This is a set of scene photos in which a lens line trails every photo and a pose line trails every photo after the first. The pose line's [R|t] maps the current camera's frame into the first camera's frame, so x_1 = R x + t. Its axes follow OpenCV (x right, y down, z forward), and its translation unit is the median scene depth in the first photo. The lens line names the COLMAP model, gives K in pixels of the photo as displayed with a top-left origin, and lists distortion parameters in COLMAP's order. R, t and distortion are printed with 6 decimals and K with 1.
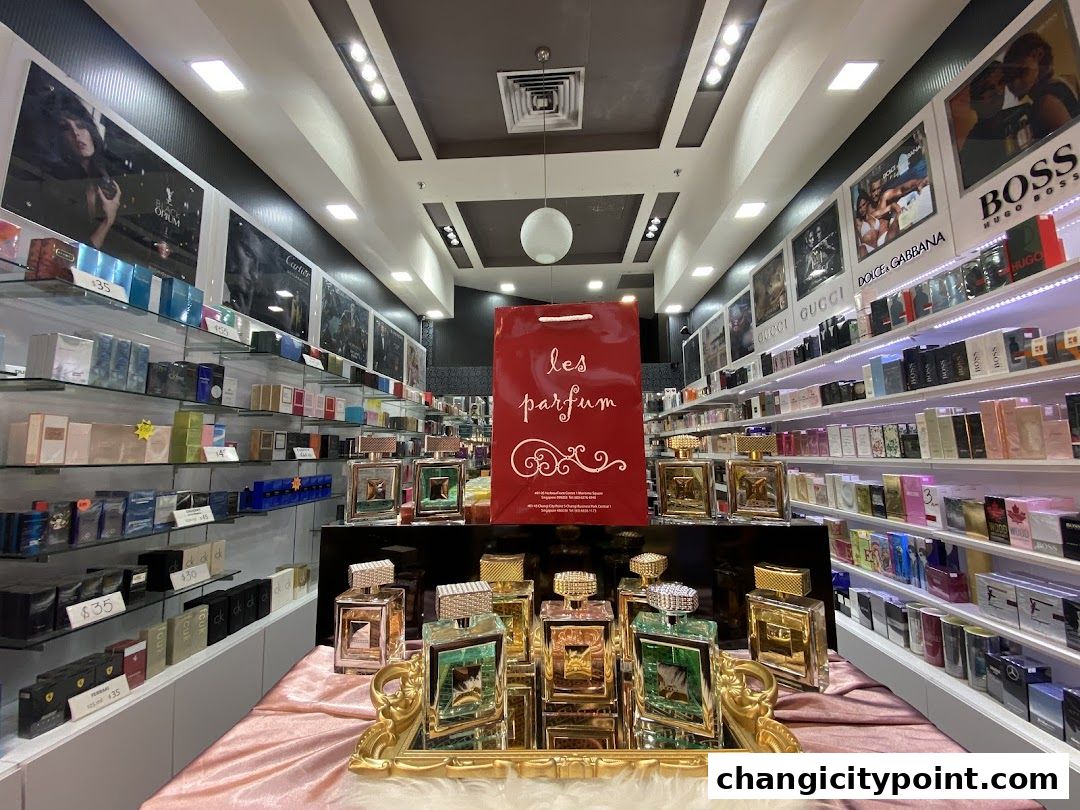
lens RADIAL K [[440.7, 0, 542.3], [0, 440.7, 402.5], [0, 0, 1]] dist [0.009374, -0.006231]
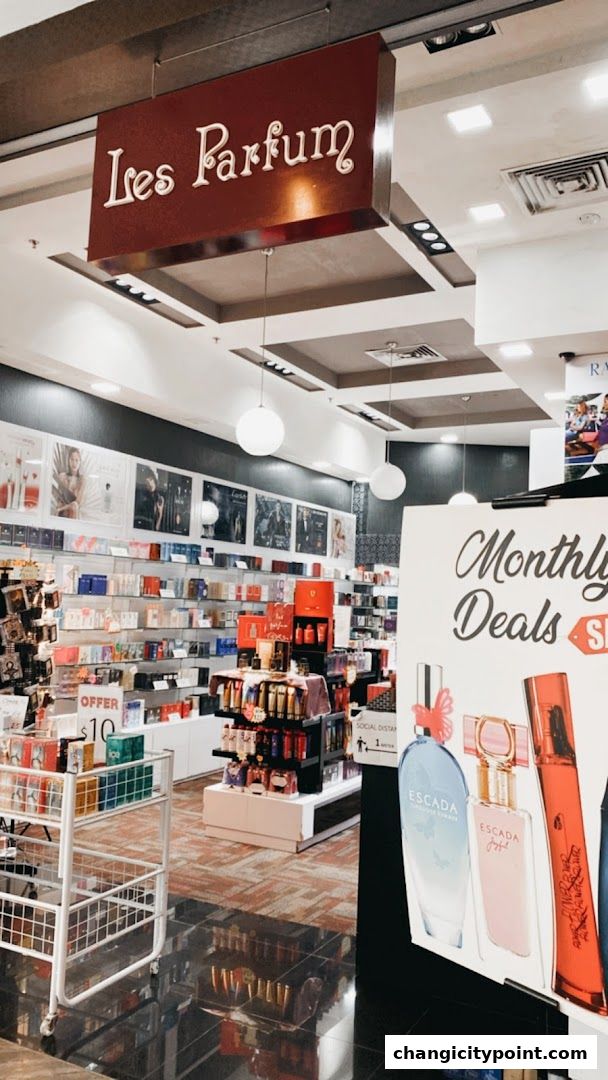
lens RADIAL K [[859.1, 0, 307.9], [0, 859.1, 535.7], [0, 0, 1]] dist [0.099857, -0.003566]
pose [[0.901959, 0.008628, -0.431736, 0.916775], [0.004525, 0.999557, 0.029429, -0.261932], [0.431798, -0.028497, 0.901520, -1.528172]]
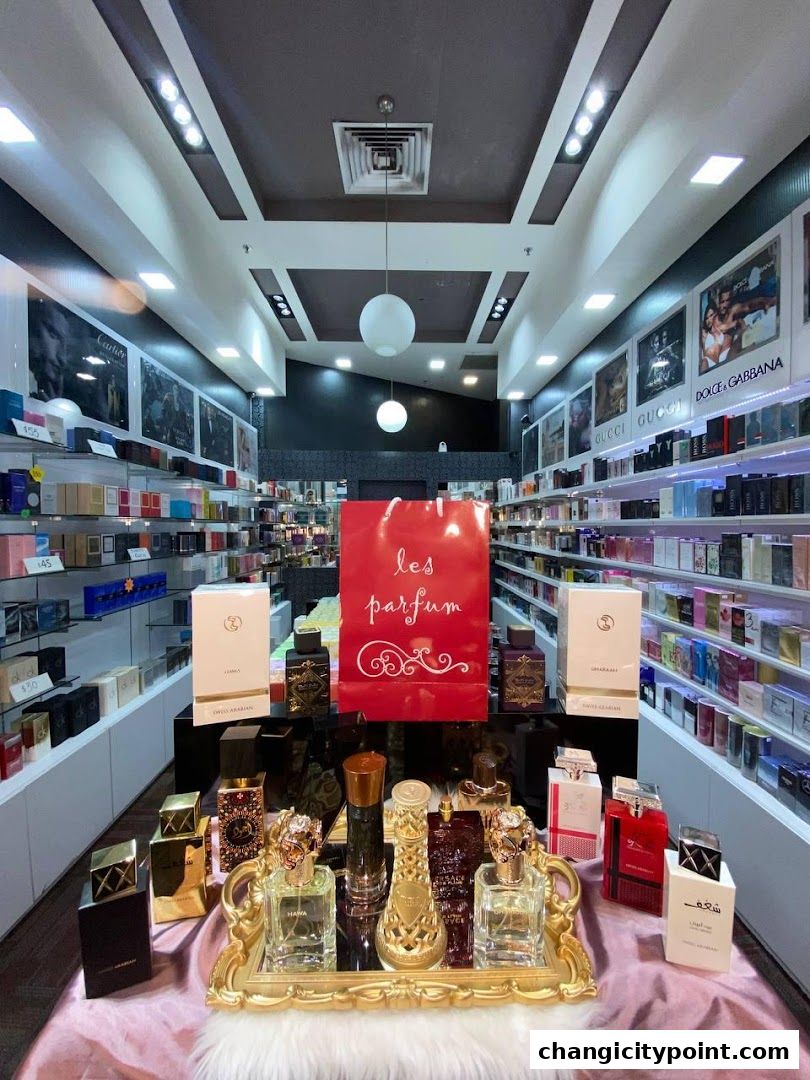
lens RADIAL K [[440.7, 0, 411.7], [0, 440.7, 543.9], [0, 0, 1]] dist [0.009374, -0.006231]
pose [[0.996994, 0.010289, 0.076793, -0.005677], [-0.022003, 0.987937, 0.153288, -0.061672], [-0.074289, -0.154517, 0.985193, 0.001413]]
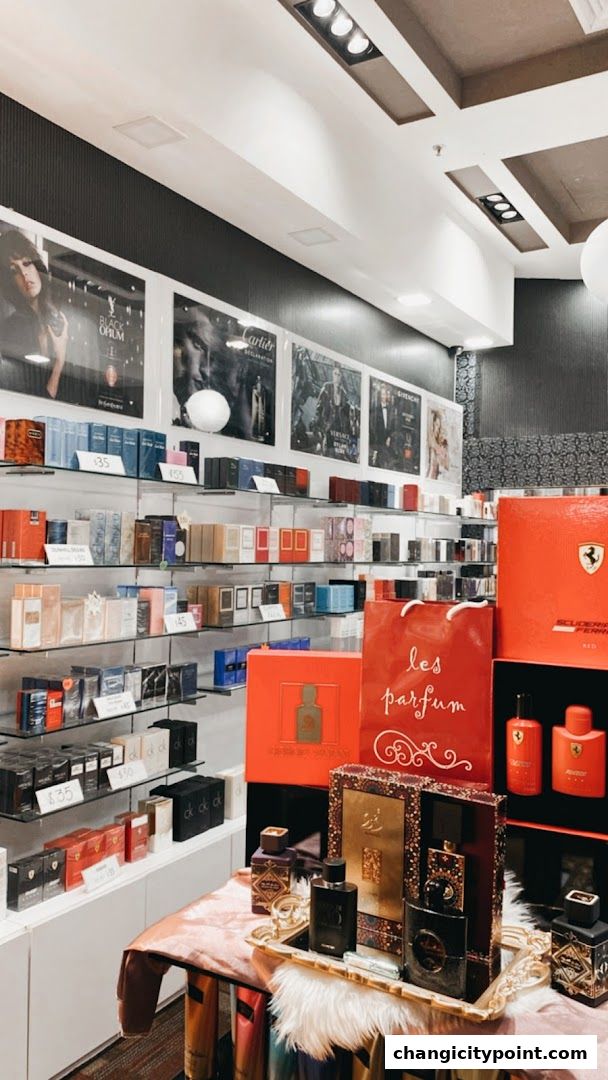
lens RADIAL K [[859.1, 0, 325.2], [0, 859.1, 539.4], [0, 0, 1]] dist [0.099857, -0.003566]
pose [[0.894334, 0.019195, -0.446987, 0.164021], [0.027727, 0.994781, 0.098195, -0.128115], [0.446539, -0.100213, 0.889135, -0.204652]]
